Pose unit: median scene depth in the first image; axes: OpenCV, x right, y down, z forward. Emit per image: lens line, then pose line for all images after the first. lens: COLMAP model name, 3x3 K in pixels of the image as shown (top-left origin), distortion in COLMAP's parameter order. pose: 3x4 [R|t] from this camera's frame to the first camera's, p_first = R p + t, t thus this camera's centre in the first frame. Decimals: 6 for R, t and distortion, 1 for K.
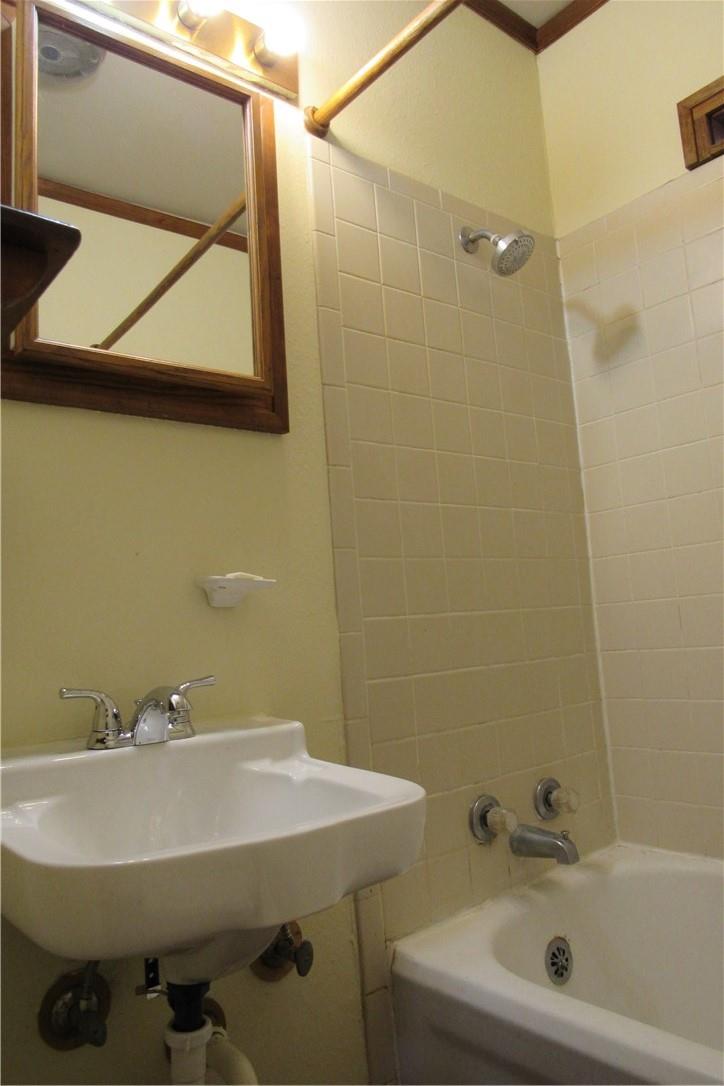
lens RADIAL K [[774.6, 0, 360.9], [0, 774.6, 540.4], [0, 0, 1]] dist [-0.025684, 0.004690]
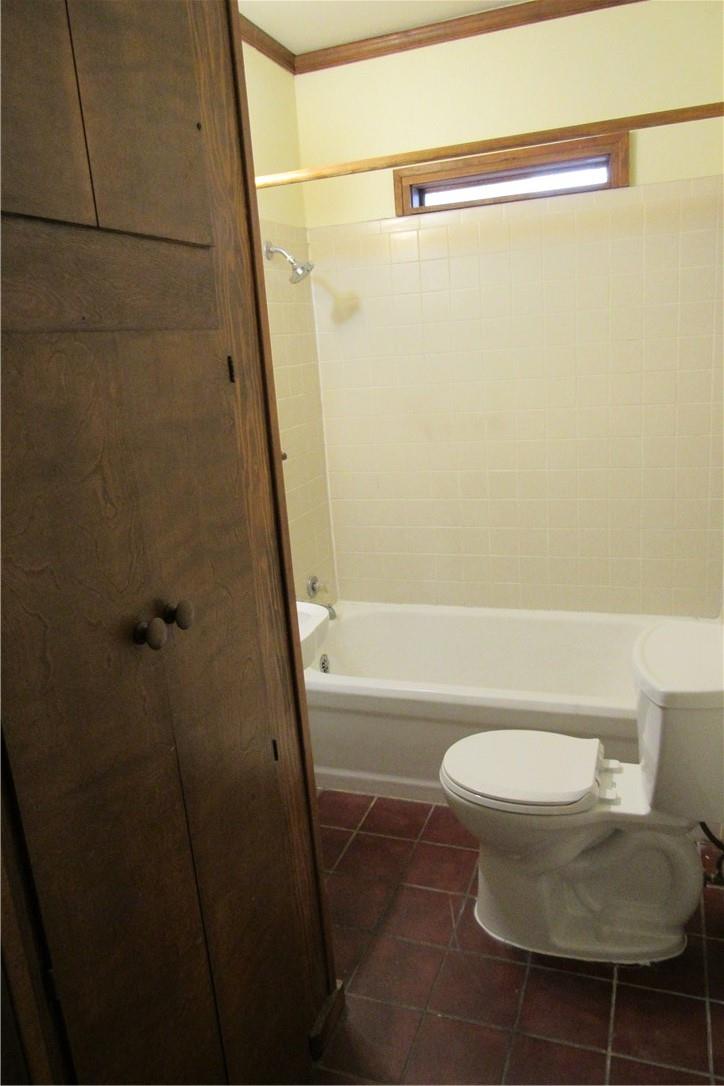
lens RADIAL K [[774.6, 0, 362.8], [0, 774.6, 544.0], [0, 0, 1]] dist [-0.025684, 0.004690]
pose [[0.861102, -0.122675, 0.493411, -0.492152], [-0.047226, 0.946961, 0.317860, -0.314755], [-0.506235, -0.297012, 0.809636, -0.465358]]
